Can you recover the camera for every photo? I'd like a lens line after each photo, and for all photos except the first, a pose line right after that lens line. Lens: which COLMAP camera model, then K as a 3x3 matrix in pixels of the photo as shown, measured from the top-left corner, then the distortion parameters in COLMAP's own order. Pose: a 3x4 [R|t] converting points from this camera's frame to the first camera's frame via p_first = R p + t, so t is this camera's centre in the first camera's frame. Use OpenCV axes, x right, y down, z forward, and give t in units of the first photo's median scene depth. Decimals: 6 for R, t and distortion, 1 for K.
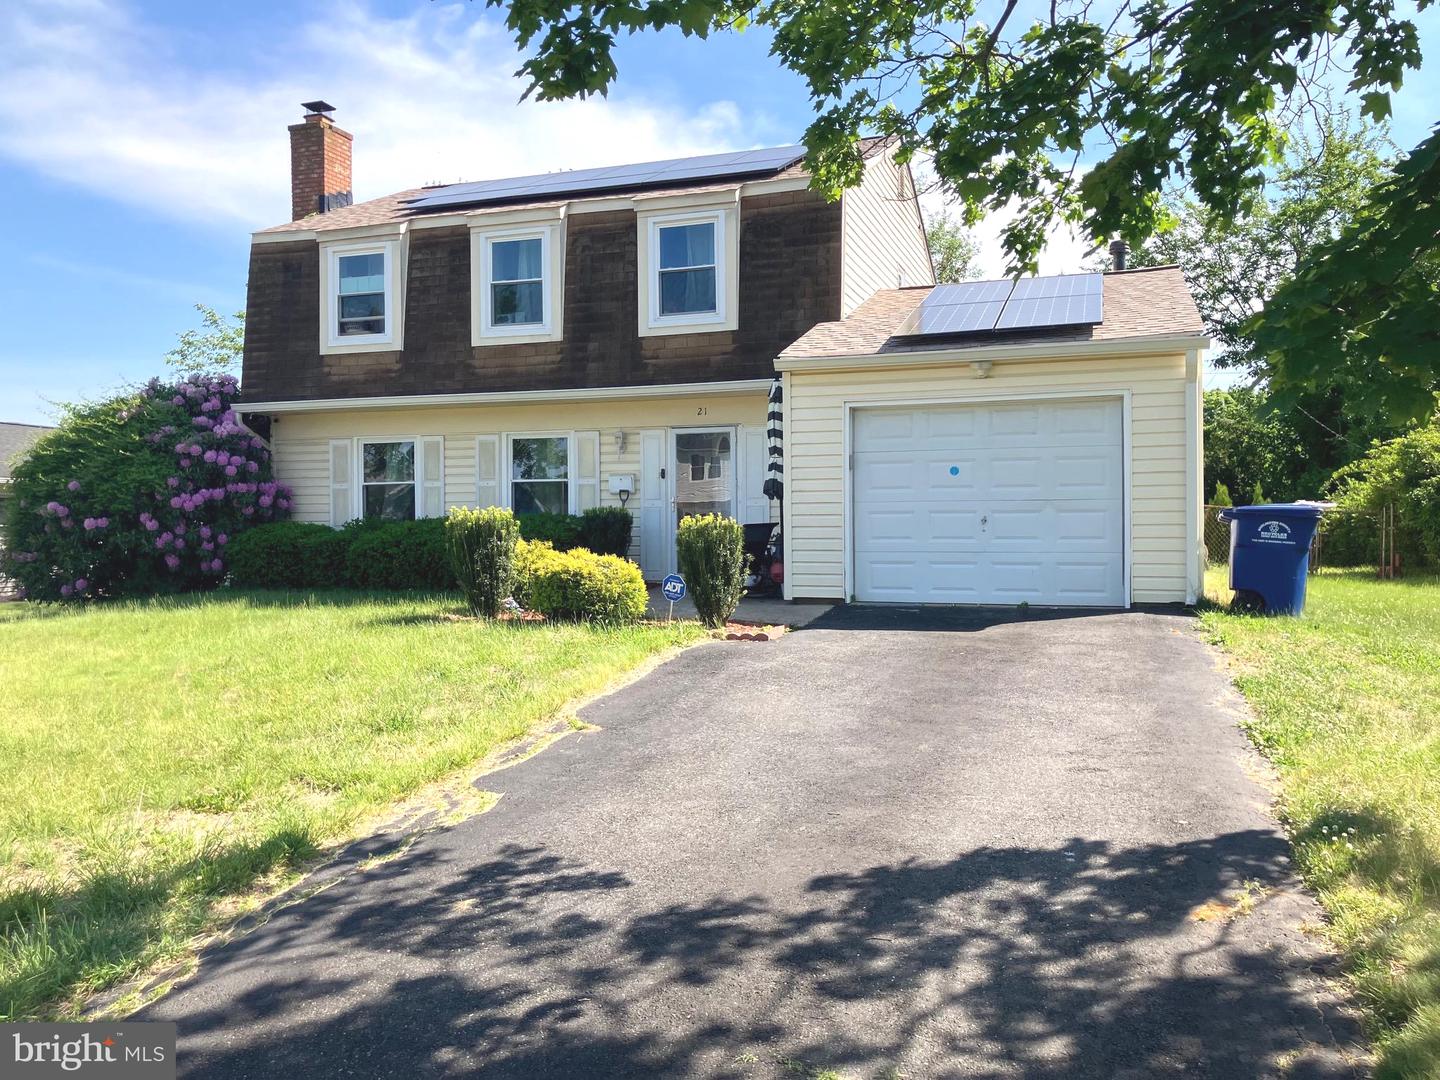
lens RADIAL K [[1193.3, 0, 720.0], [0, 1193.3, 531.4], [0, 0, 1]] dist [0.019768, -0.016947]
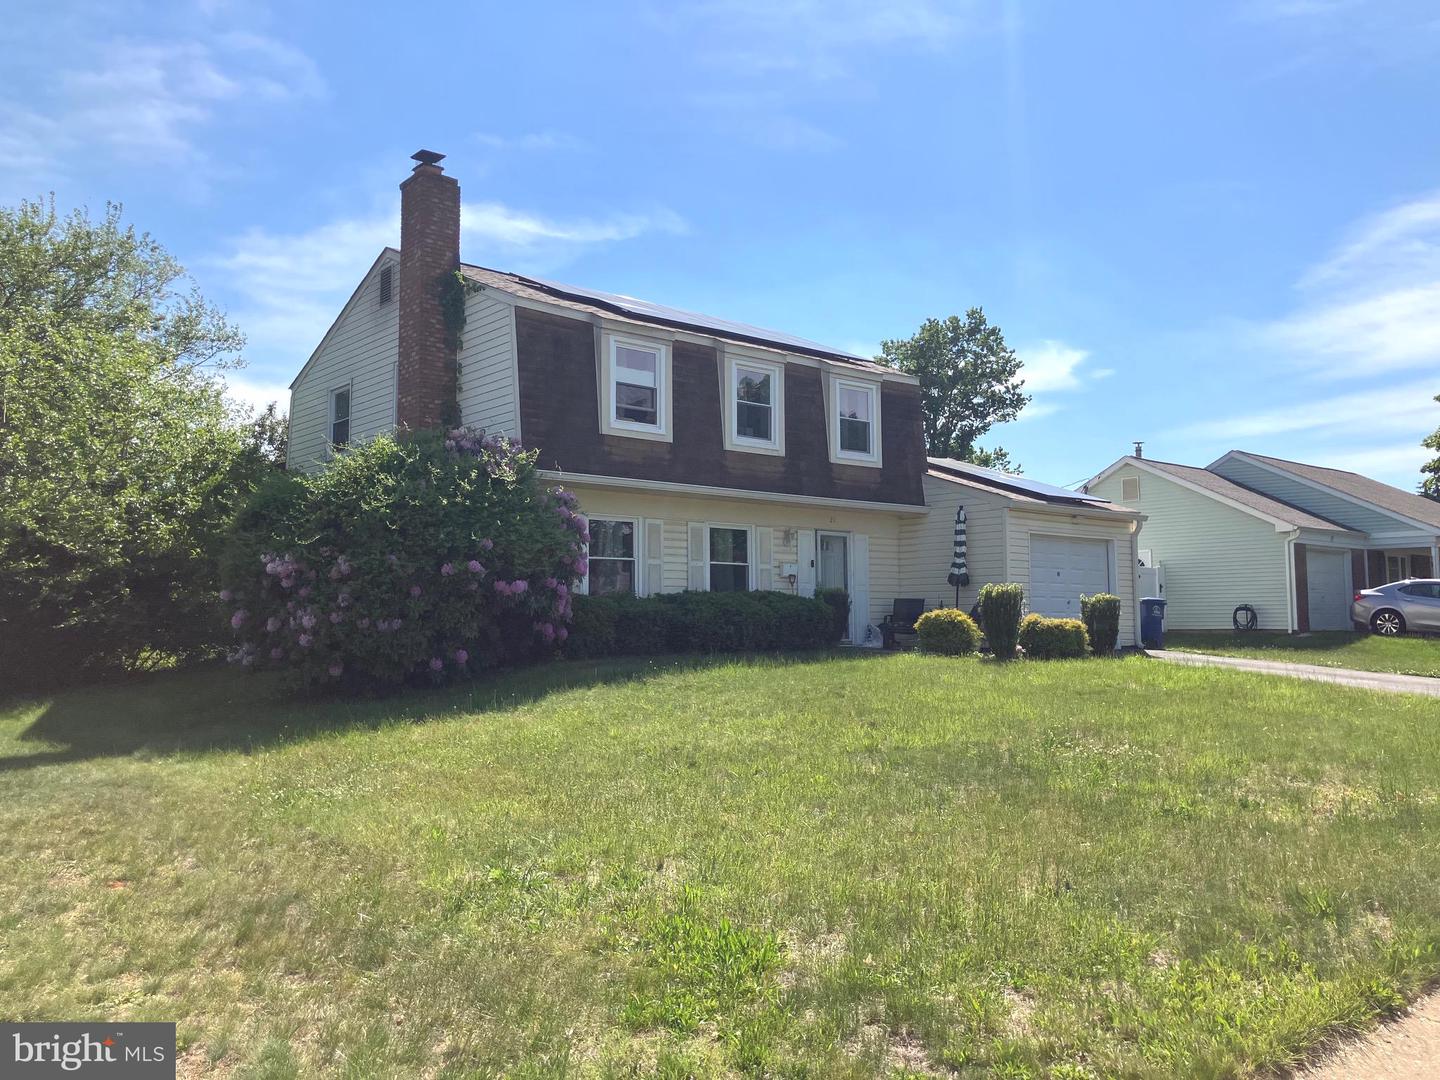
lens RADIAL K [[1193.3, 0, 725.5], [0, 1193.3, 542.7], [0, 0, 1]] dist [0.019768, -0.016947]
pose [[0.520848, 0.062082, 0.851389, -1.228740], [-0.001413, 0.997413, -0.071865, 0.024615], [-0.853648, 0.036228, 0.519589, 0.384022]]
